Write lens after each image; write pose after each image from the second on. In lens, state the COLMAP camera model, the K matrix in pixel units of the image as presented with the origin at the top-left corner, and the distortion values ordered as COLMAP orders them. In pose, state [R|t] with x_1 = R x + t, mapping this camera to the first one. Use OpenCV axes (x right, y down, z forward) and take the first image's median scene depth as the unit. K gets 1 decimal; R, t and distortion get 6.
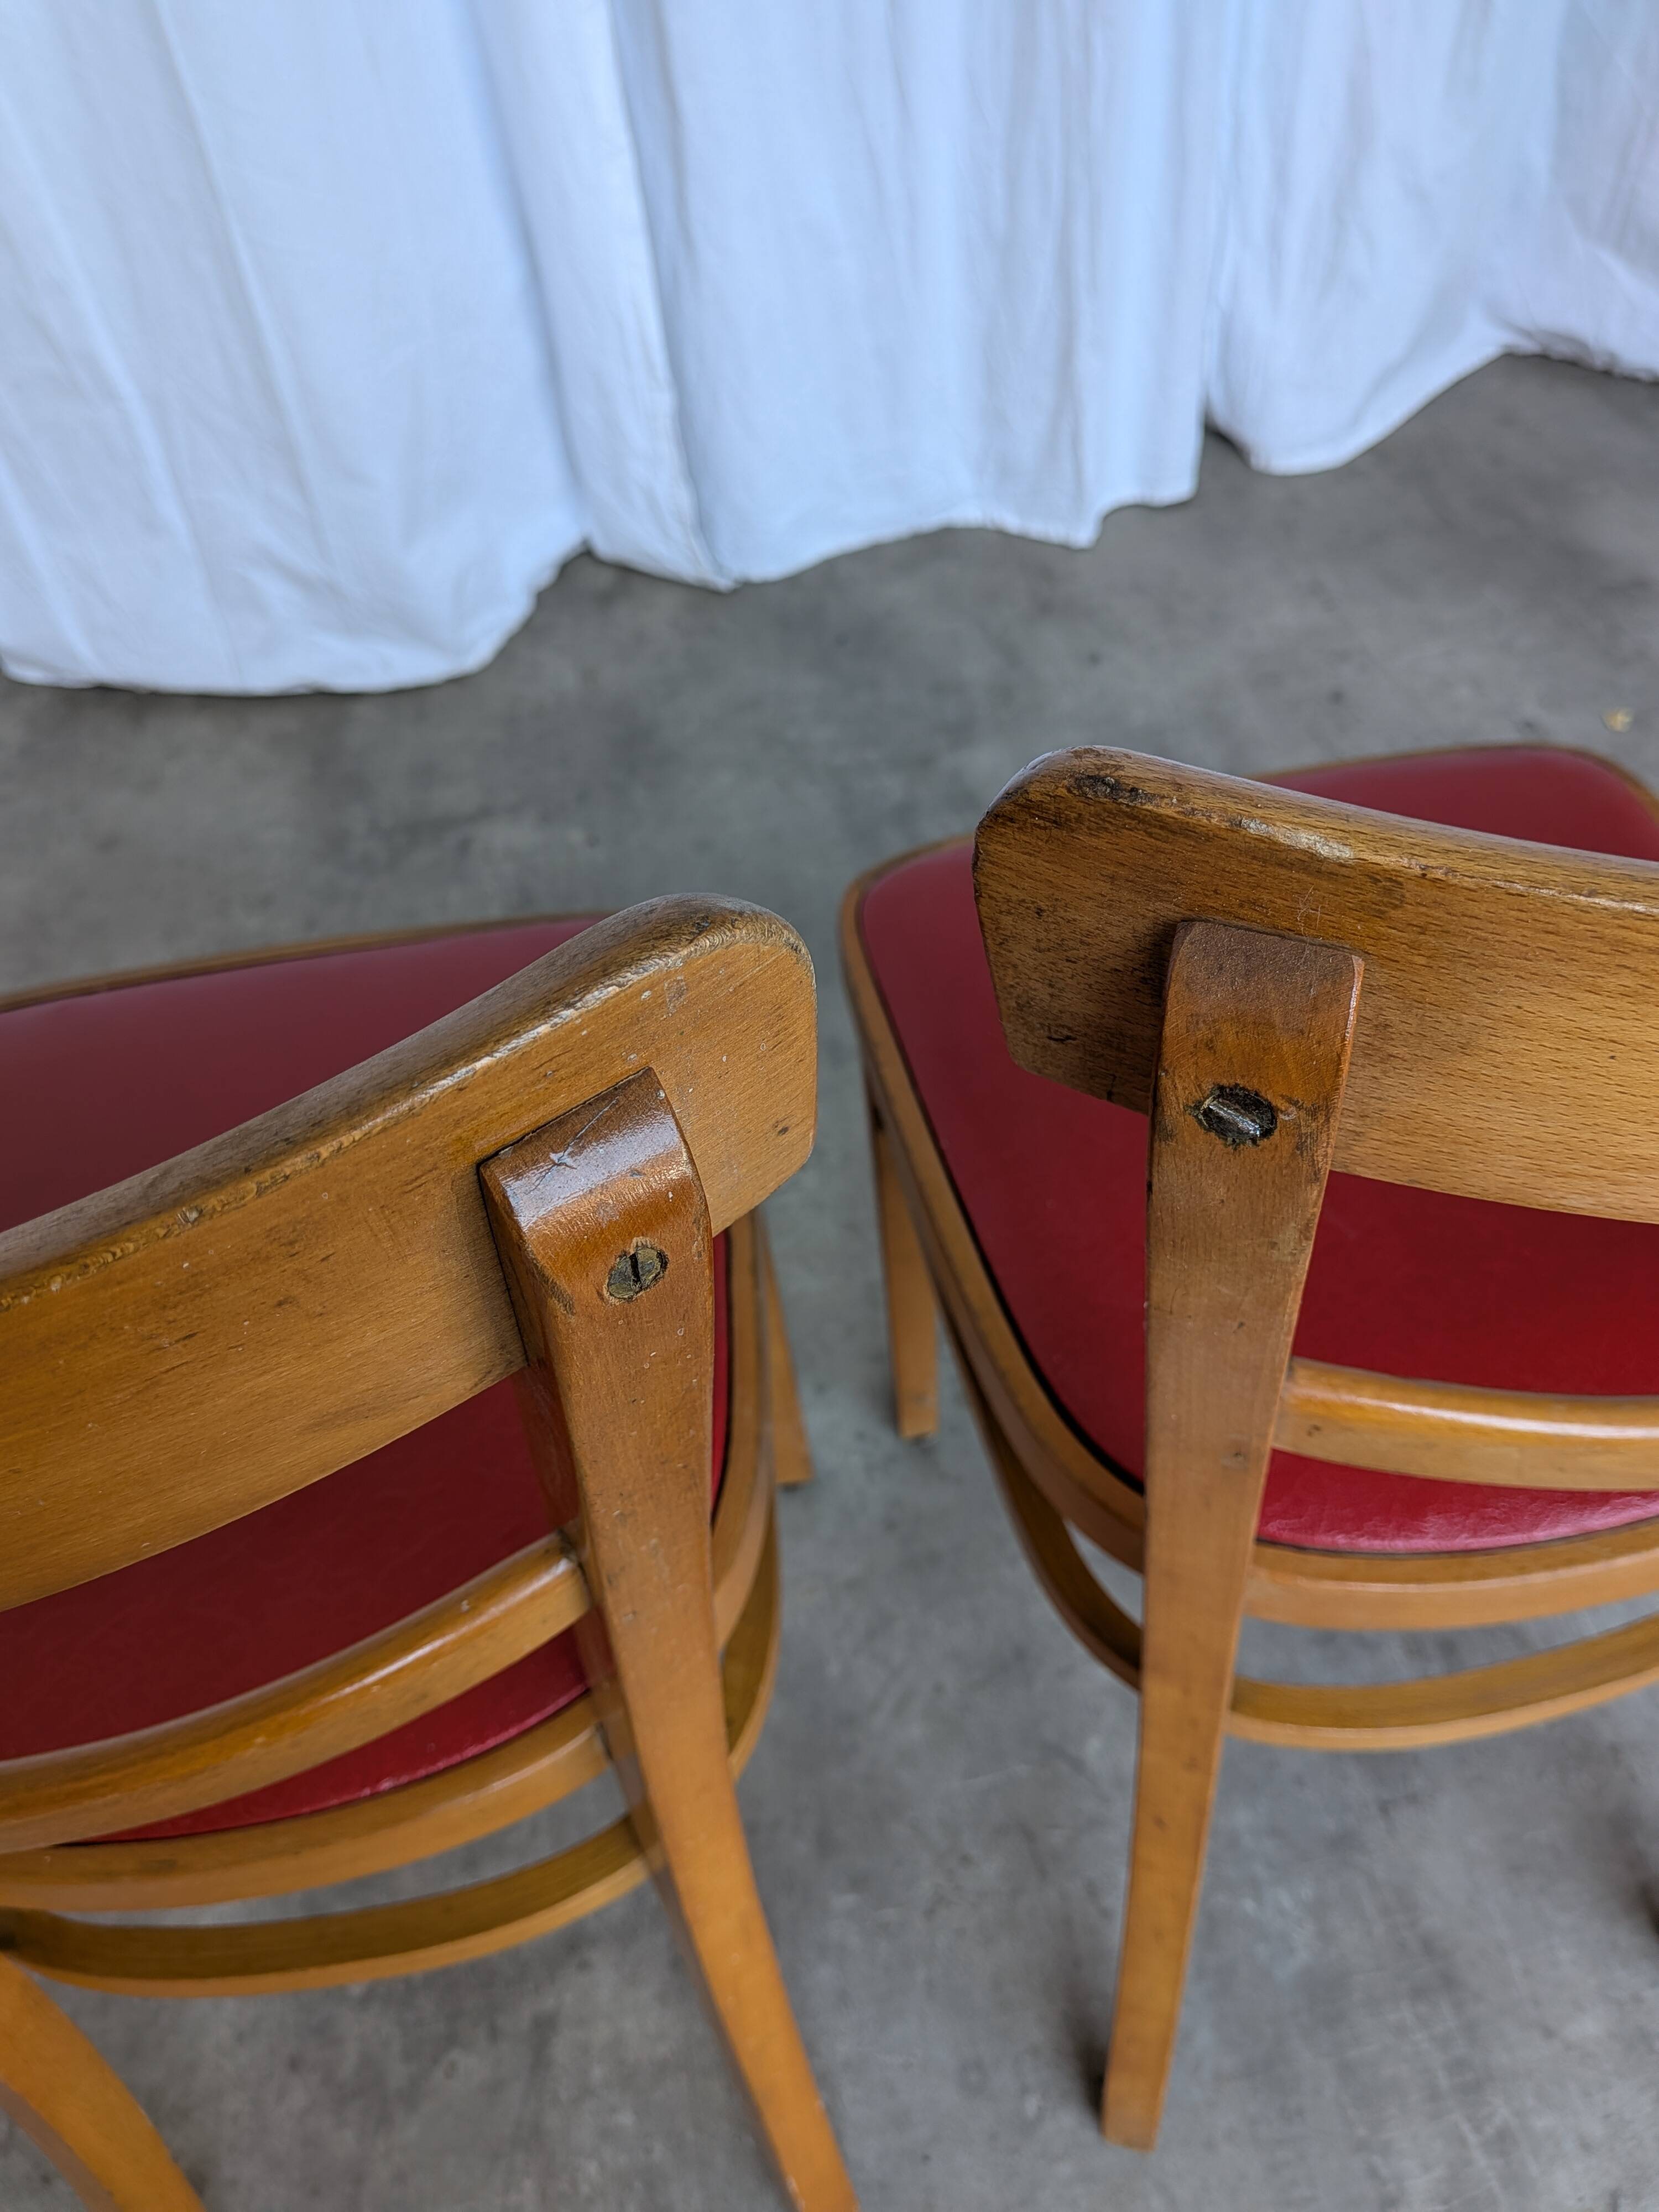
lens RADIAL K [[1651.7, 0, 835.9], [0, 1651.7, 1133.8], [0, 0, 1]] dist [-0.024545, -0.014661]
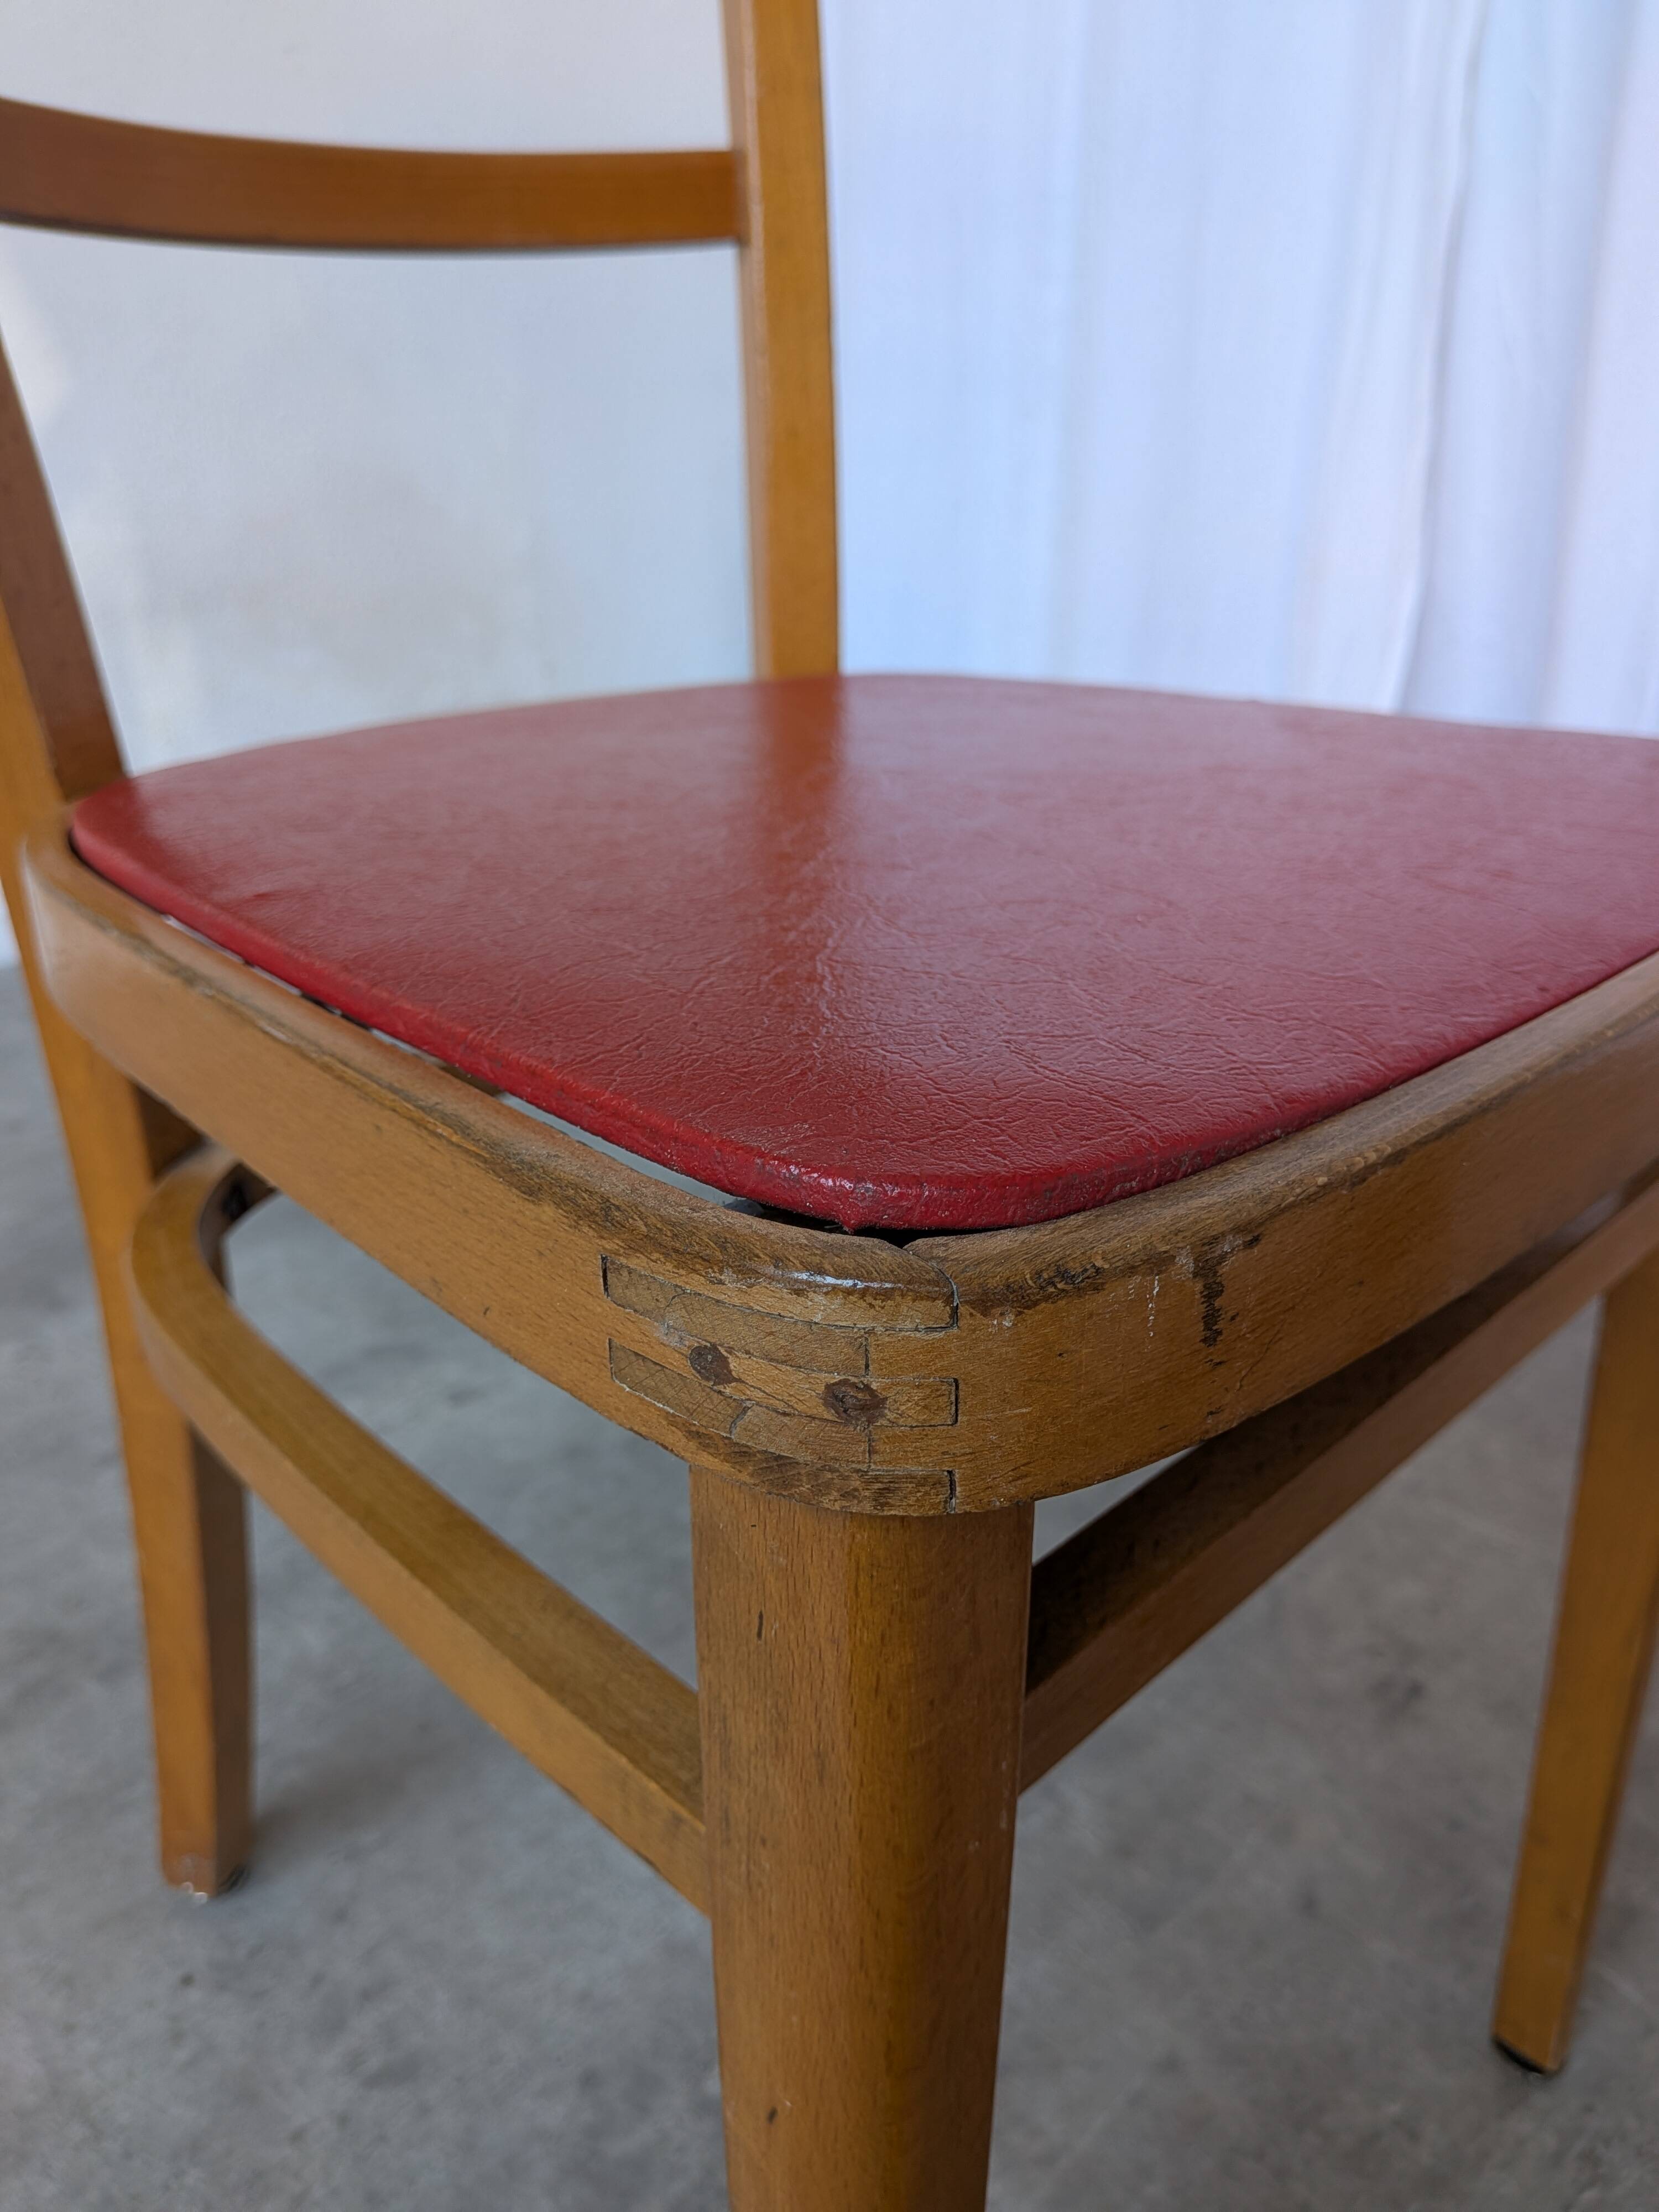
lens RADIAL K [[1680.4, 0, 855.2], [0, 1680.4, 1117.8], [0, 0, 1]] dist [-0.052732, 0.011658]
pose [[0.547523, 0.406937, -0.731178, 0.042221], [-0.658422, 0.748770, -0.076314, 0.146084], [0.516429, 0.523208, 0.677905, 0.221958]]
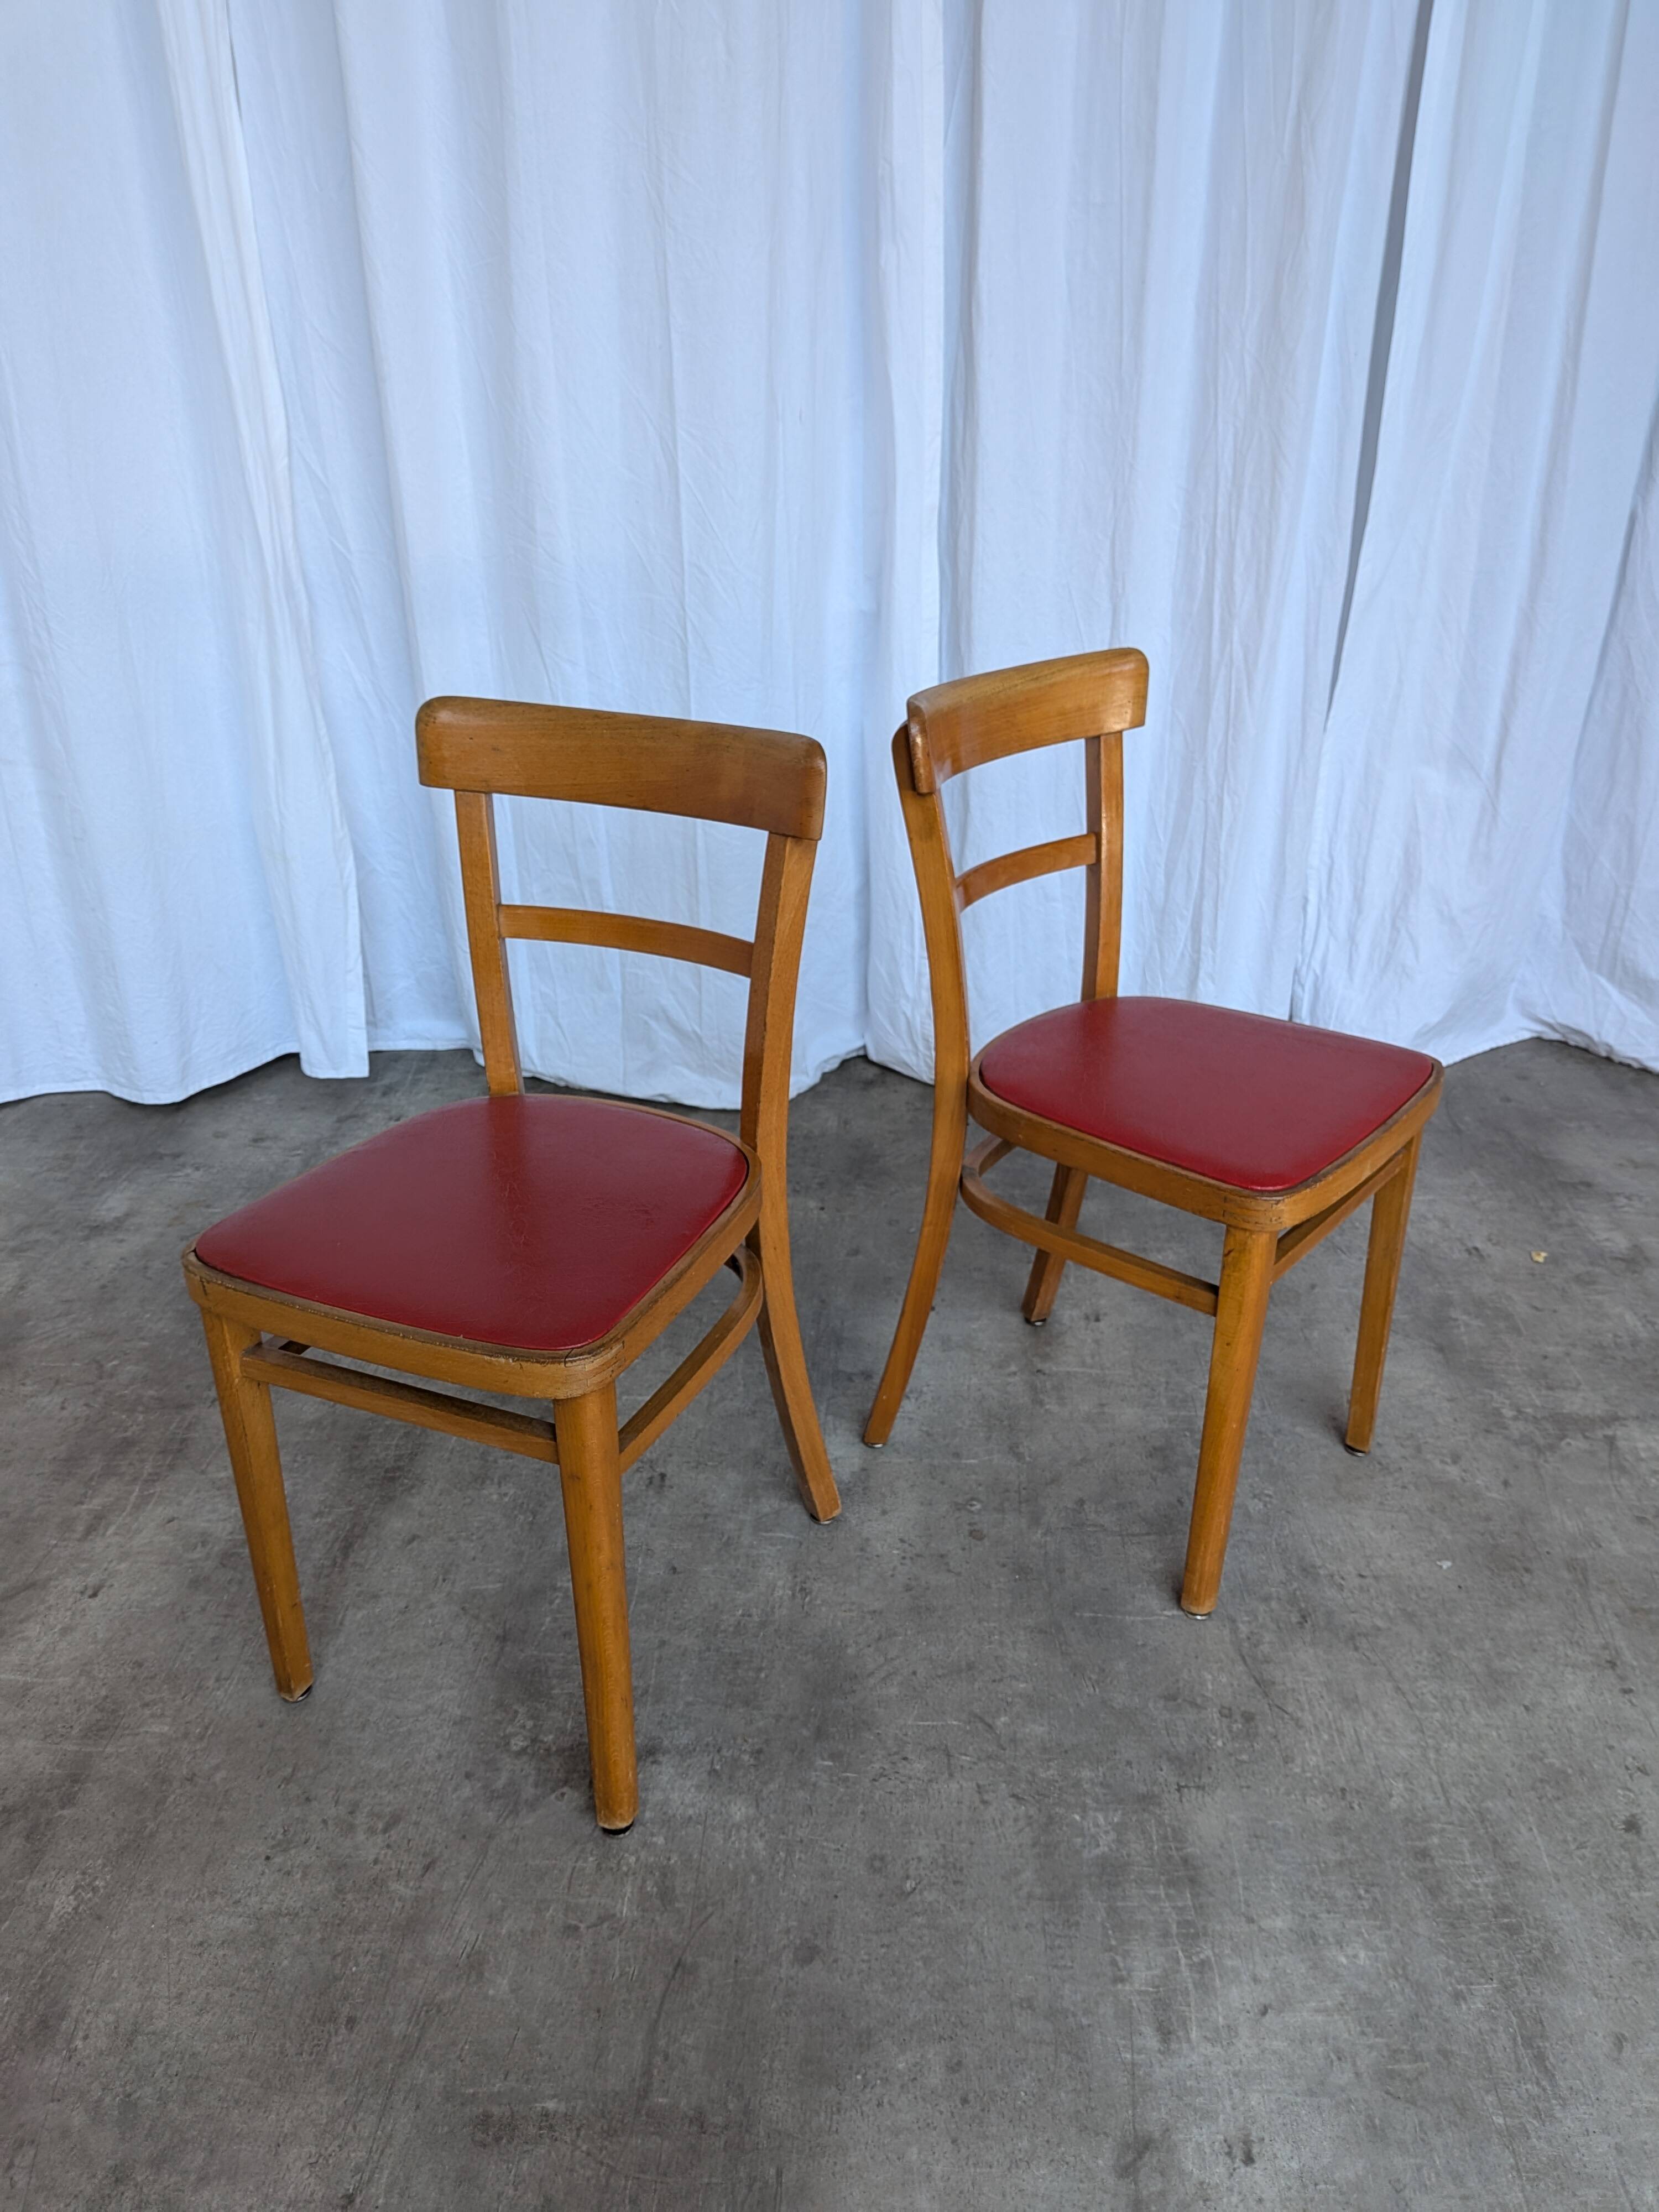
lens RADIAL K [[1612.9, 0, 852.5], [0, 1612.9, 1113.4], [0, 0, 1]] dist [0.040461, -0.086187]
pose [[0.971865, 0.167054, -0.166046, 0.113664], [-0.217495, 0.907086, -0.360403, 0.279065], [0.090411, 0.386377, 0.917899, -0.405268]]
